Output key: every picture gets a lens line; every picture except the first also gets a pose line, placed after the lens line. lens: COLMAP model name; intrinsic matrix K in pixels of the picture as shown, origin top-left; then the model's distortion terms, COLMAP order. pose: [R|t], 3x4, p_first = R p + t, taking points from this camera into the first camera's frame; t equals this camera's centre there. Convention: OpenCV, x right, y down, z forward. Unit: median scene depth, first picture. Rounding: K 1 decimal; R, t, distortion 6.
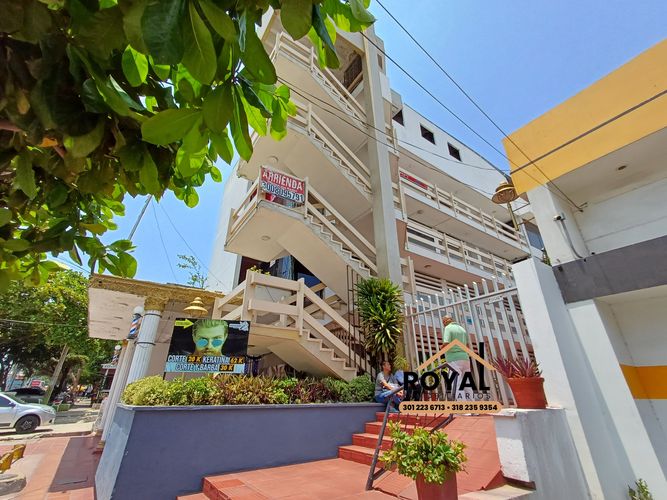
lens RADIAL K [[300.3, 0, 330.7], [0, 300.3, 248.4], [0, 0, 1]] dist [0.006576, -0.000362]
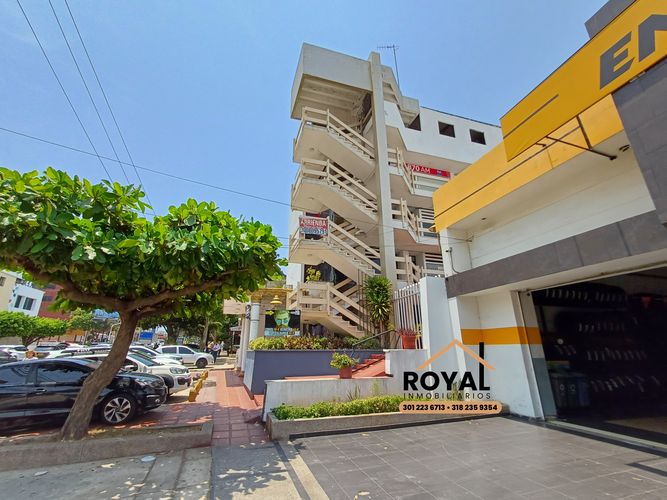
lens RADIAL K [[300.3, 0, 330.7], [0, 300.3, 248.4], [0, 0, 1]] dist [0.006576, -0.000362]
pose [[0.958009, -0.094785, -0.270620, 0.405485], [0.128852, 0.985433, 0.110992, -0.285531], [0.256157, -0.141201, 0.956267, -0.633225]]
